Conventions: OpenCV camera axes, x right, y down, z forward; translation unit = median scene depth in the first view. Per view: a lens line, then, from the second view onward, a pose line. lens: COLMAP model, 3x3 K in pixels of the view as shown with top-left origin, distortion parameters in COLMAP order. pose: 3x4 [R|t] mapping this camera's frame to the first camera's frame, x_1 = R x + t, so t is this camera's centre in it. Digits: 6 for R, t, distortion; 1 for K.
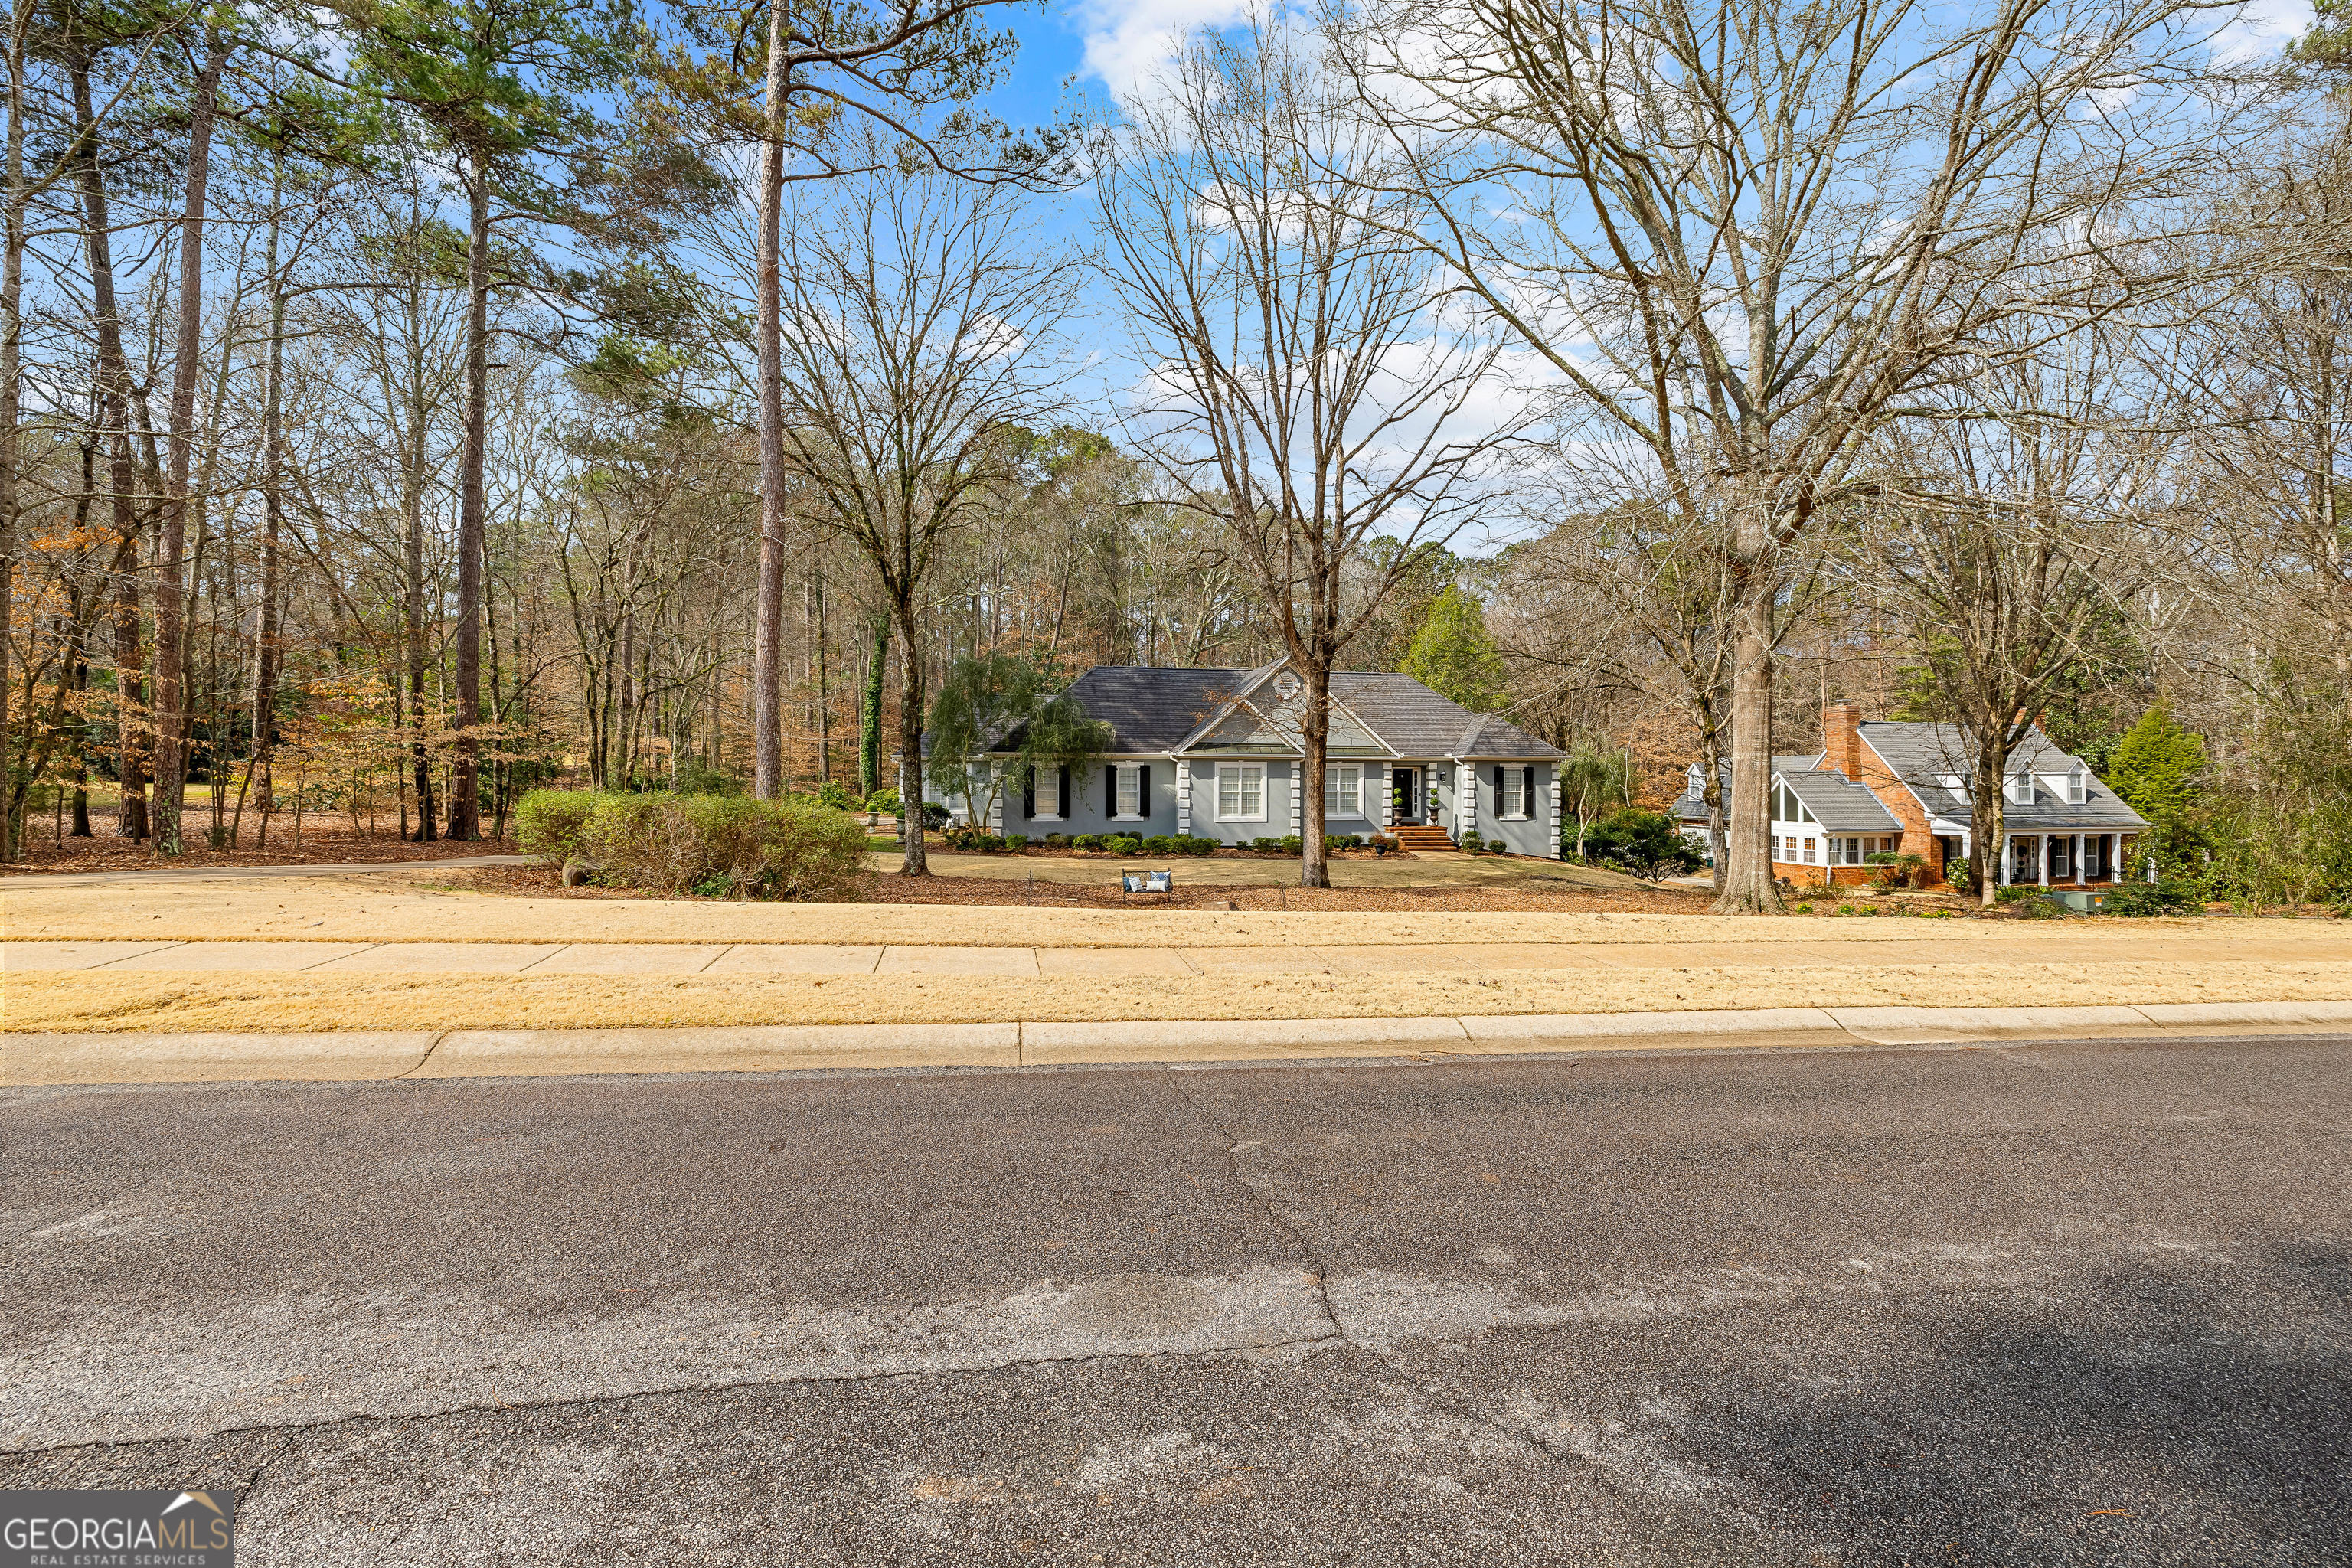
lens RADIAL K [[983.6, 0, 1179.9], [0, 983.6, 787.9], [0, 0, 1]] dist [0.000055, -0.000045]
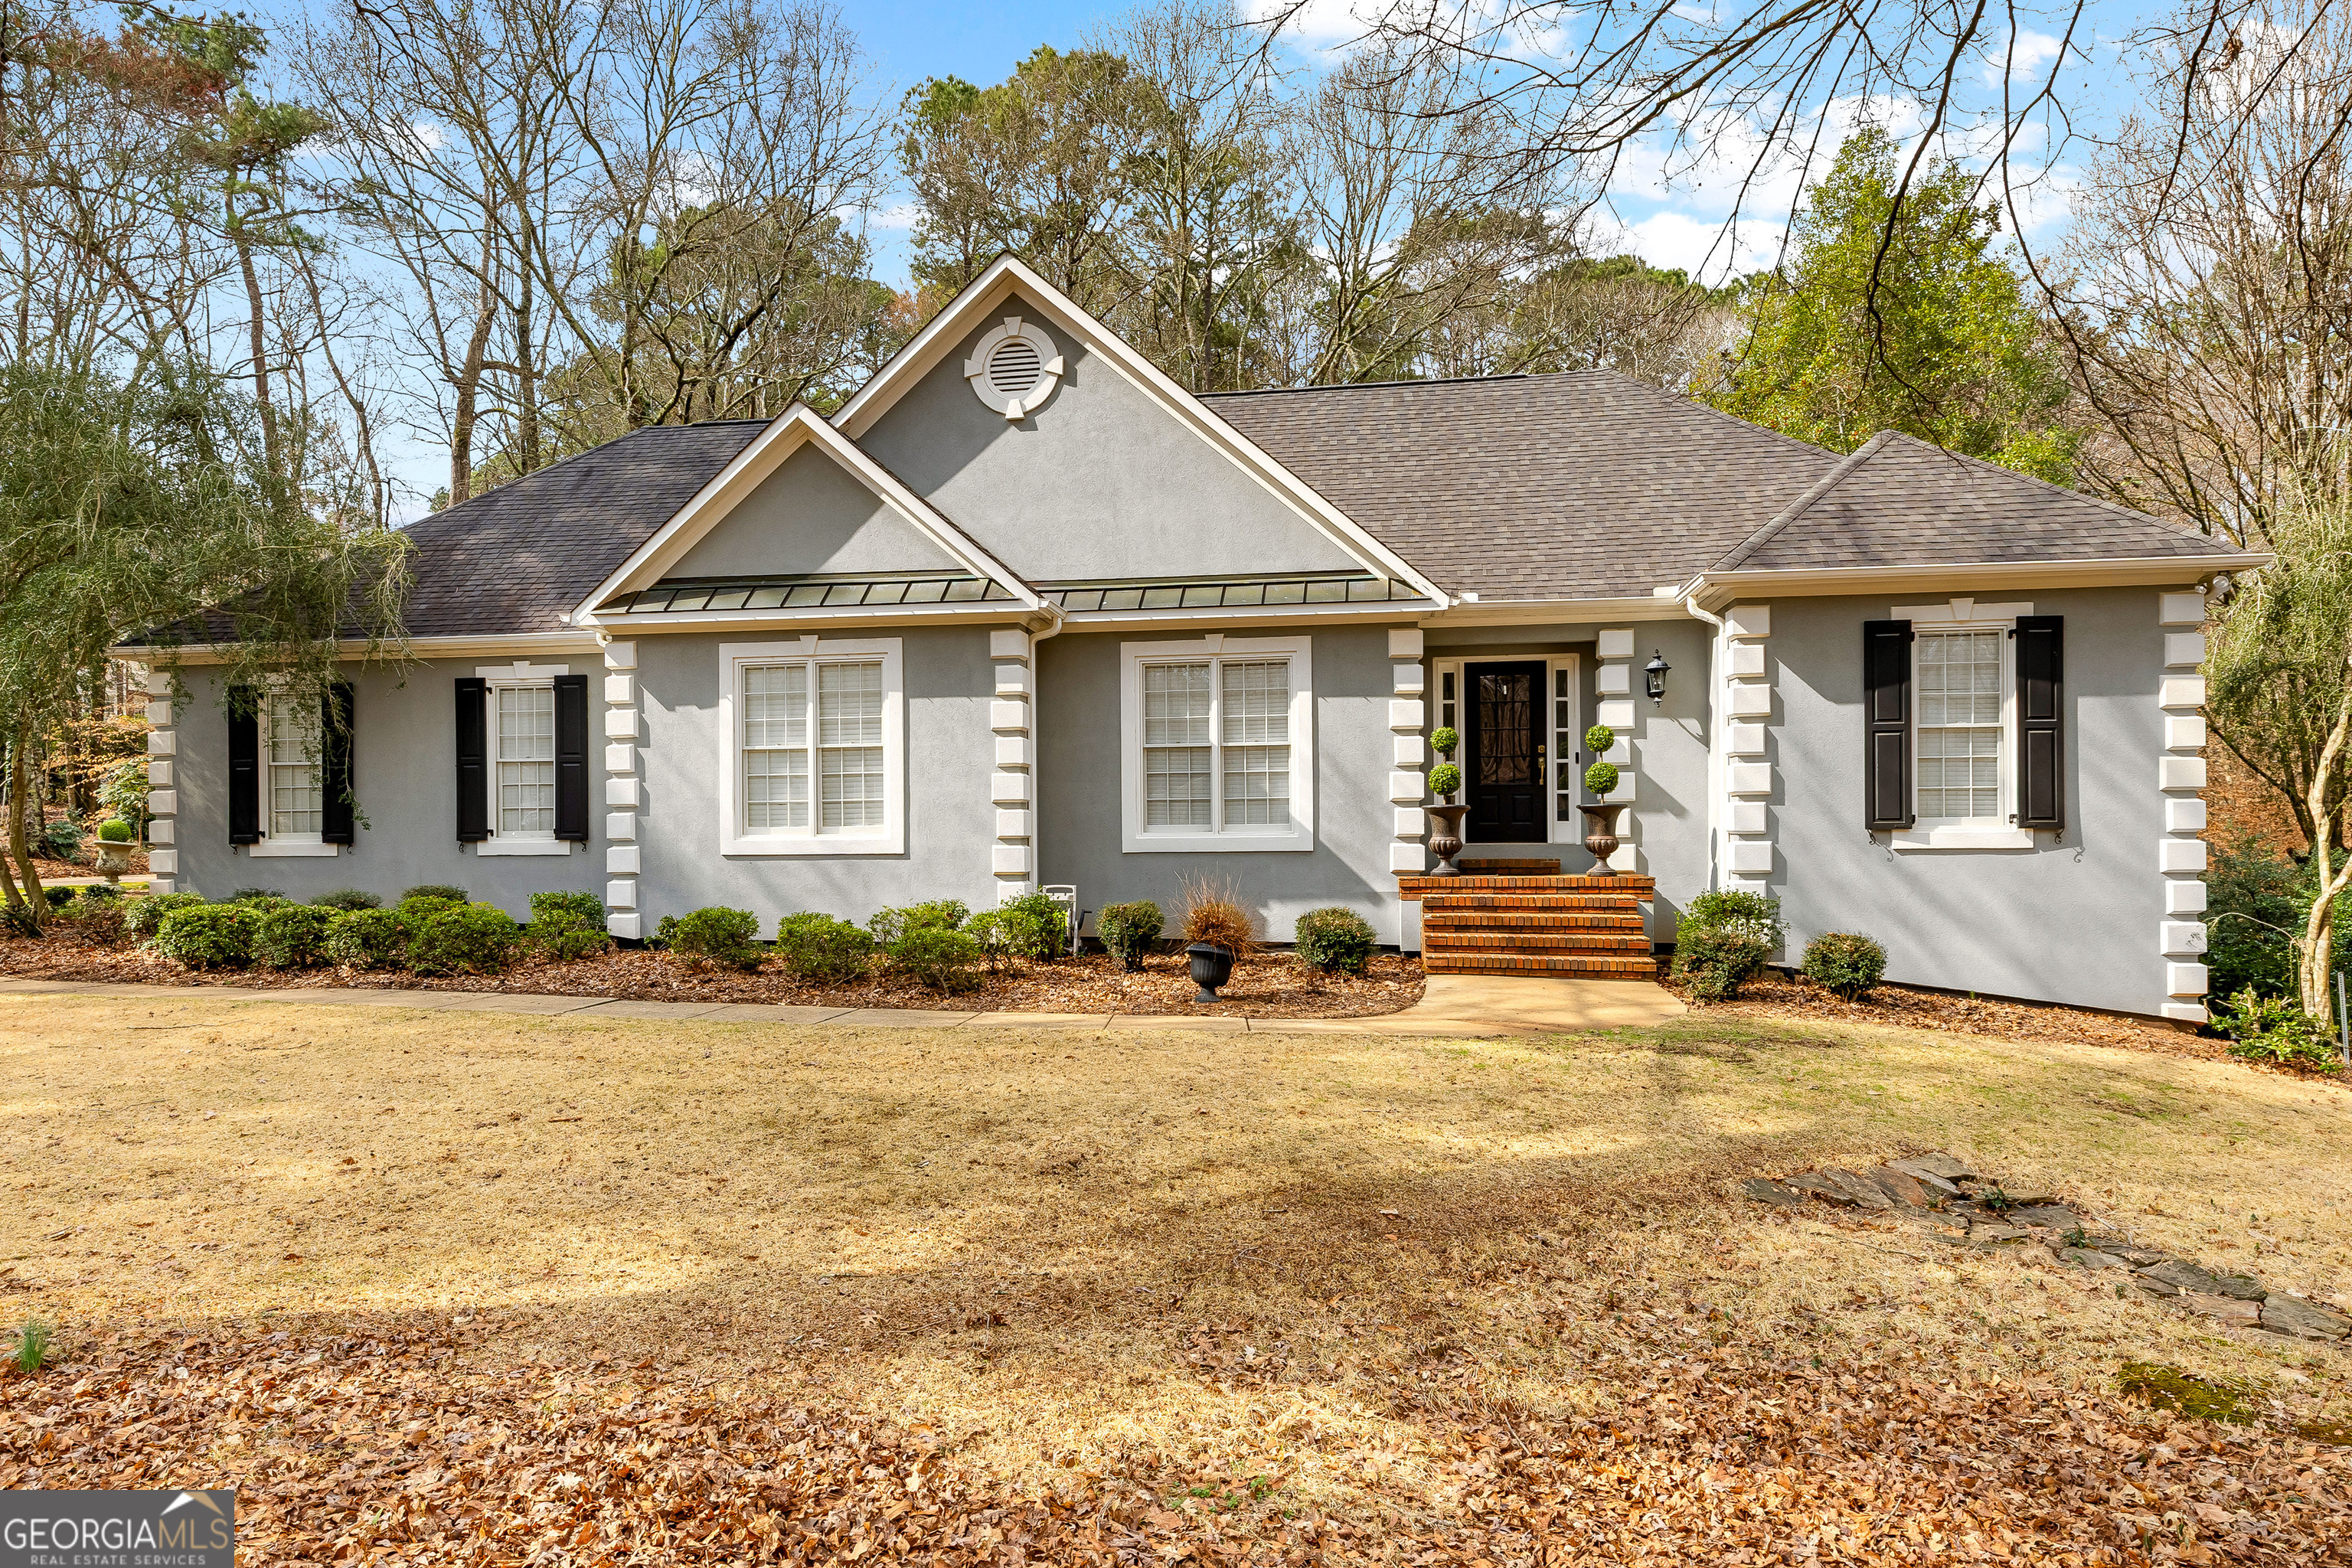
lens RADIAL K [[1404.5, 0, 1144.4], [0, 1404.5, 849.5], [0, 0, 1]] dist [0.000649, 0.000390]
pose [[0.935528, -0.006811, -0.353186, 0.278209], [0.006334, 0.999977, -0.002507, 0.032778], [0.353195, 0.000108, 0.935550, 0.628488]]
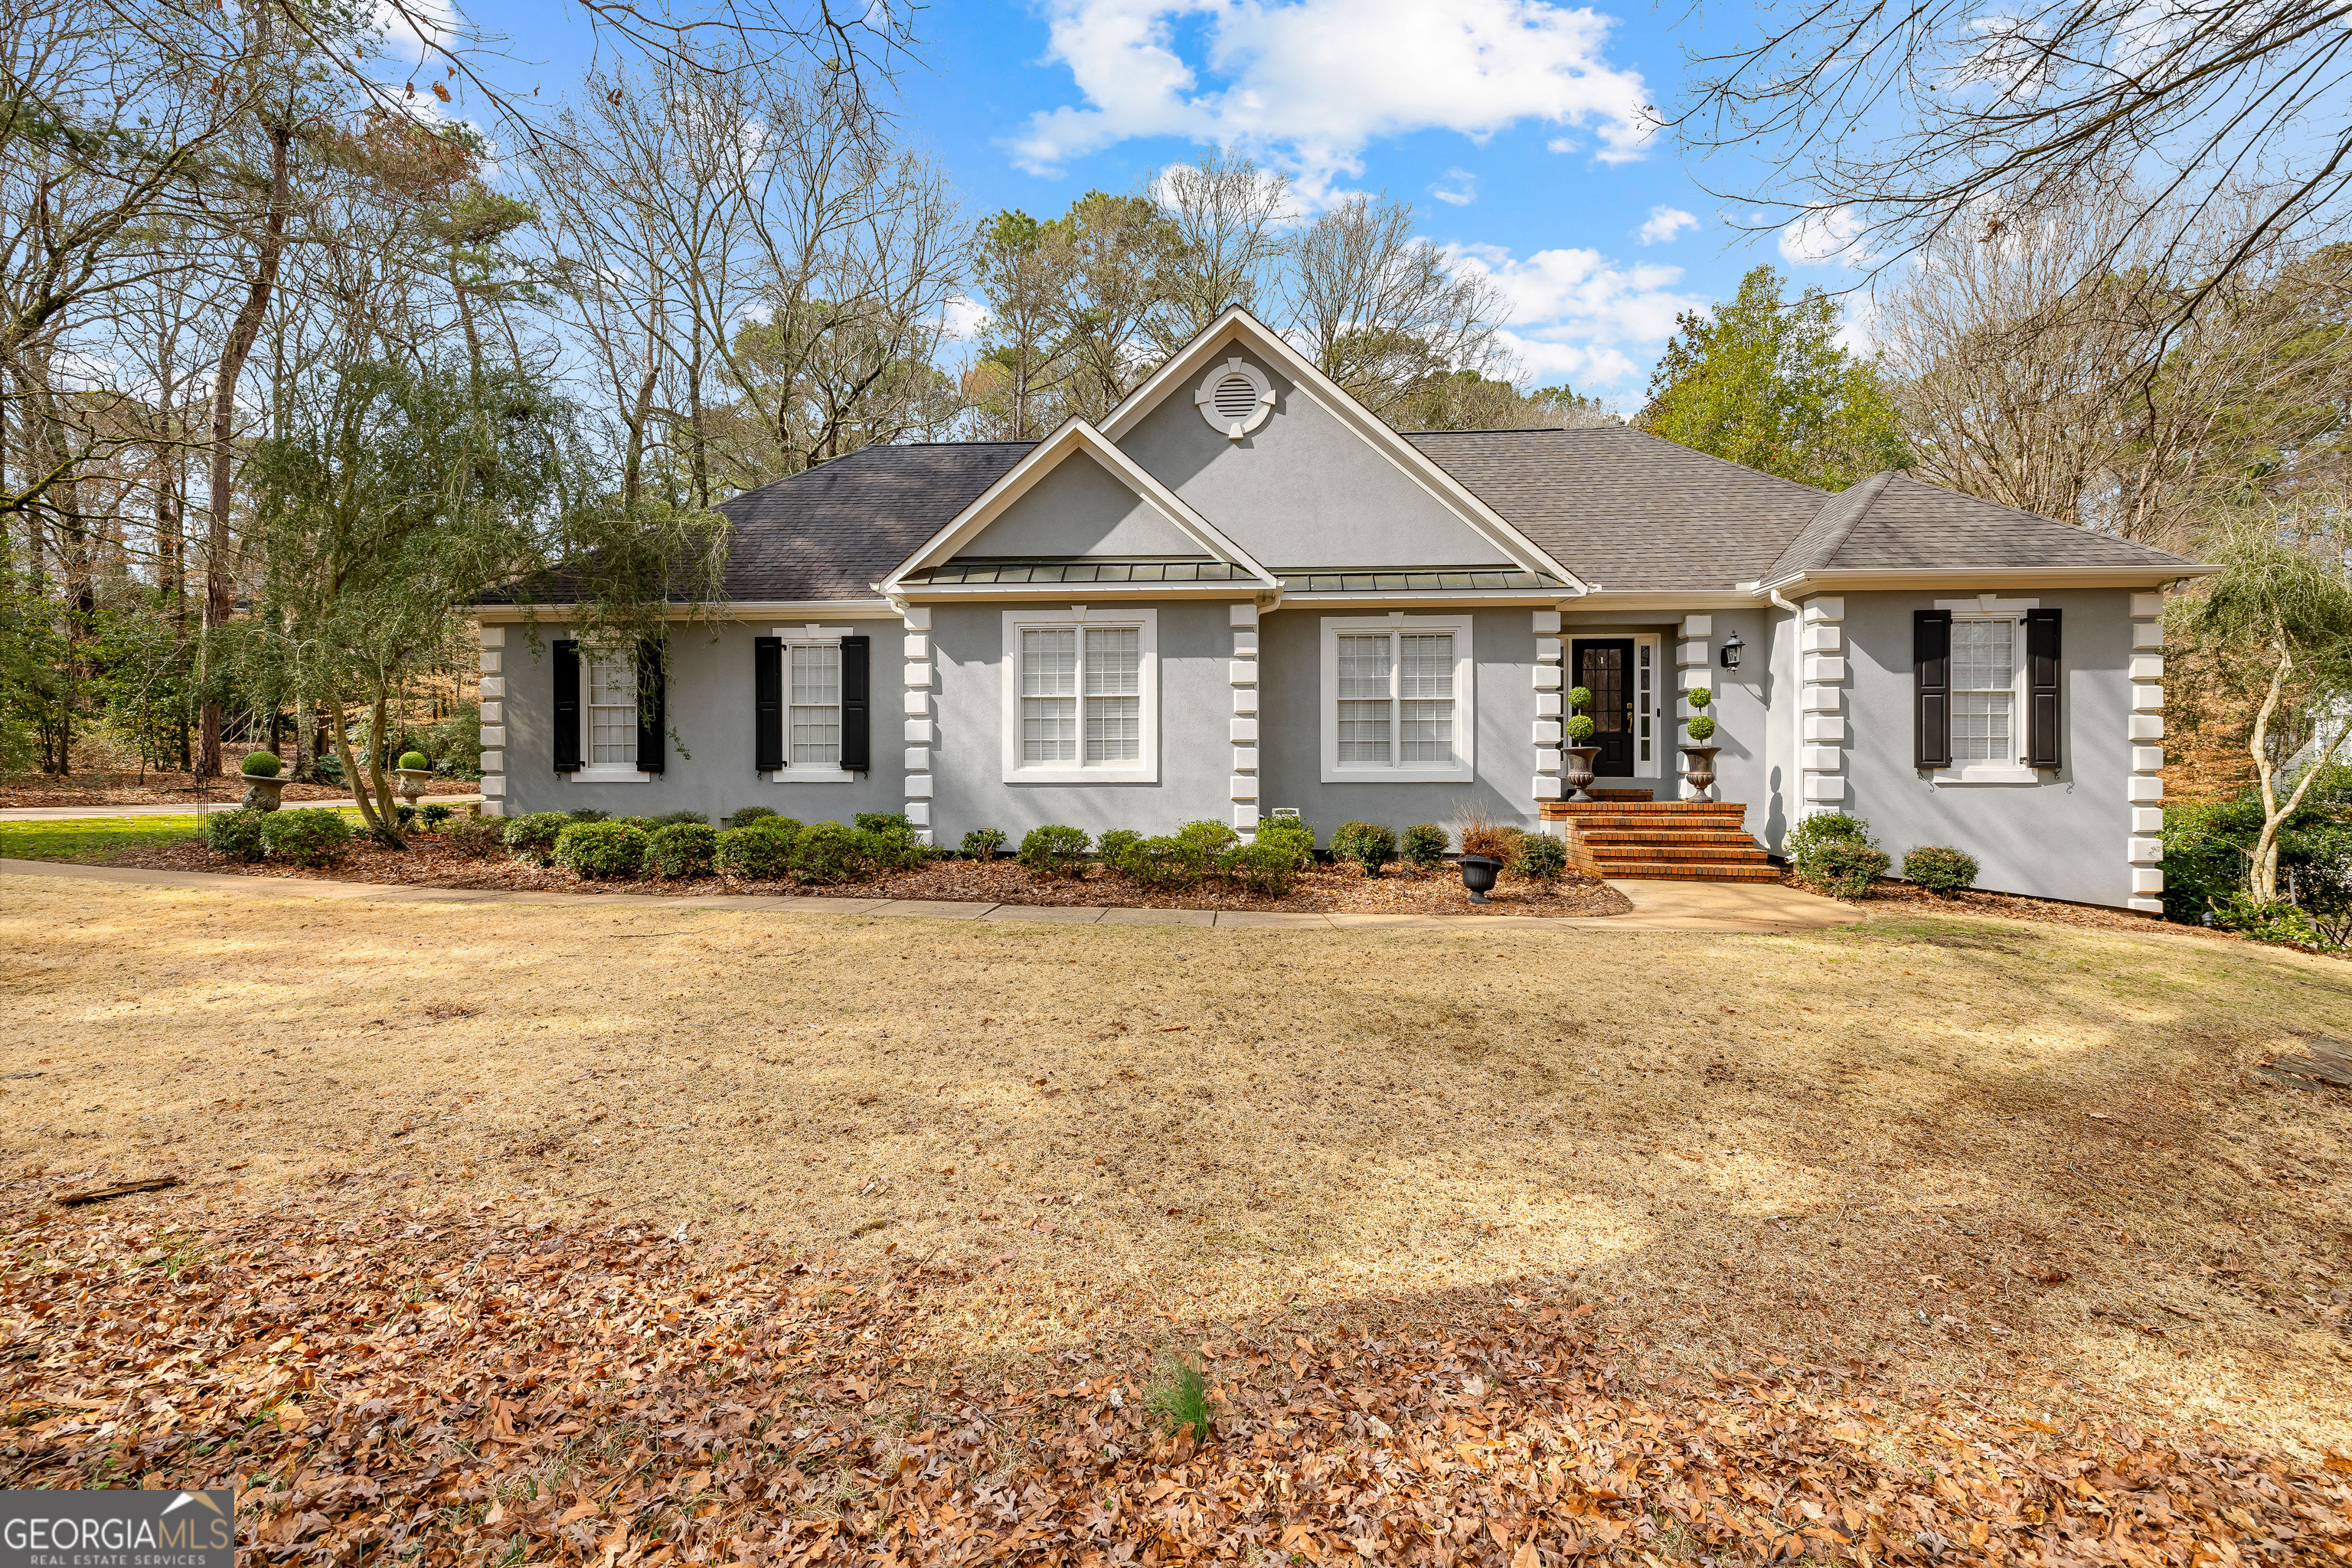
lens RADIAL K [[983.6, 0, 1173.7], [0, 983.6, 788.3], [0, 0, 1]] dist [0.000055, -0.000045]
pose [[0.964836, 0.000006, -0.262854, 0.176657], [0.000878, 0.999994, 0.003243, 0.033400], [0.262852, -0.003360, 0.964830, 0.642231]]
